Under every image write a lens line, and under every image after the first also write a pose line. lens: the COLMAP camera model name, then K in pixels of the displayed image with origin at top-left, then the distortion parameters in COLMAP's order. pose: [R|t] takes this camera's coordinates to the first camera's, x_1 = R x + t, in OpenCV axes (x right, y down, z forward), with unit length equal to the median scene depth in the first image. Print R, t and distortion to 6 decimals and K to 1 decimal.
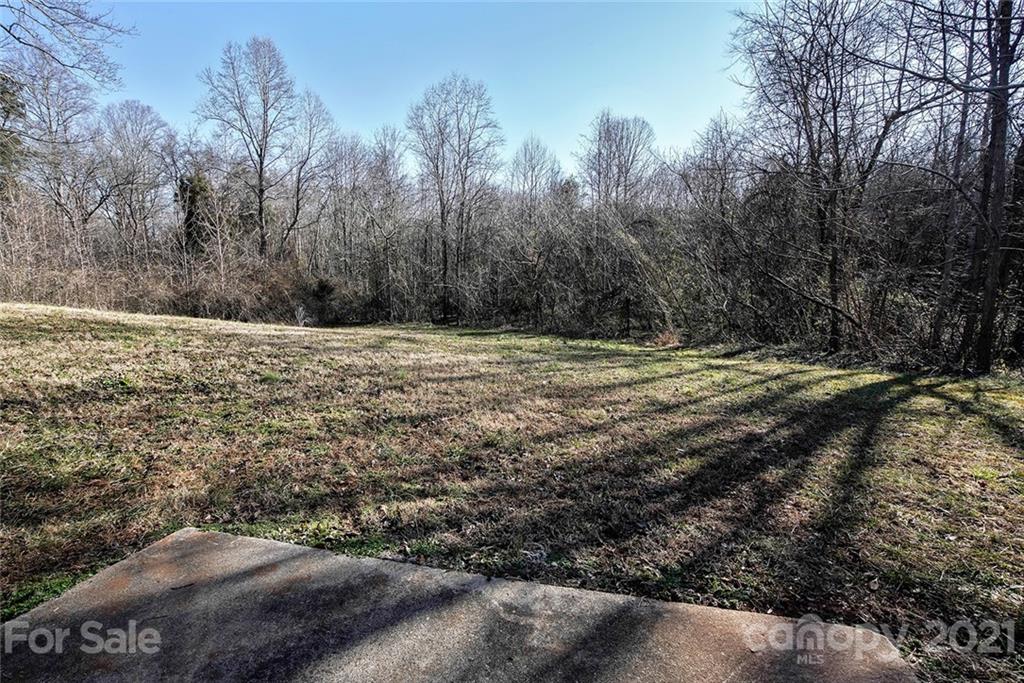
lens RADIAL K [[541.1, 0, 512.0], [0, 541.1, 341.5], [0, 0, 1]] dist [-0.076165, 0.041126]
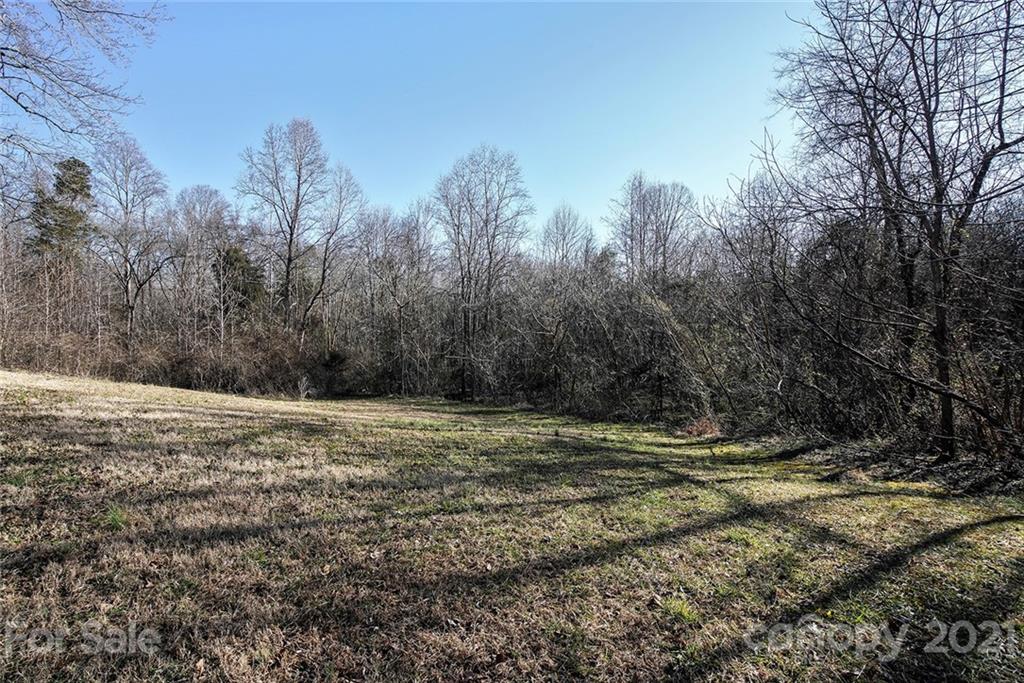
lens RADIAL K [[487.7, 0, 512.0], [0, 487.7, 341.5], [0, 0, 1]] dist [-0.048317, 0.015672]
pose [[0.990566, 0.007959, -0.136808, 0.079054], [-0.026681, 0.990409, -0.135564, -0.019435], [0.134417, 0.137935, 0.981278, 0.185352]]
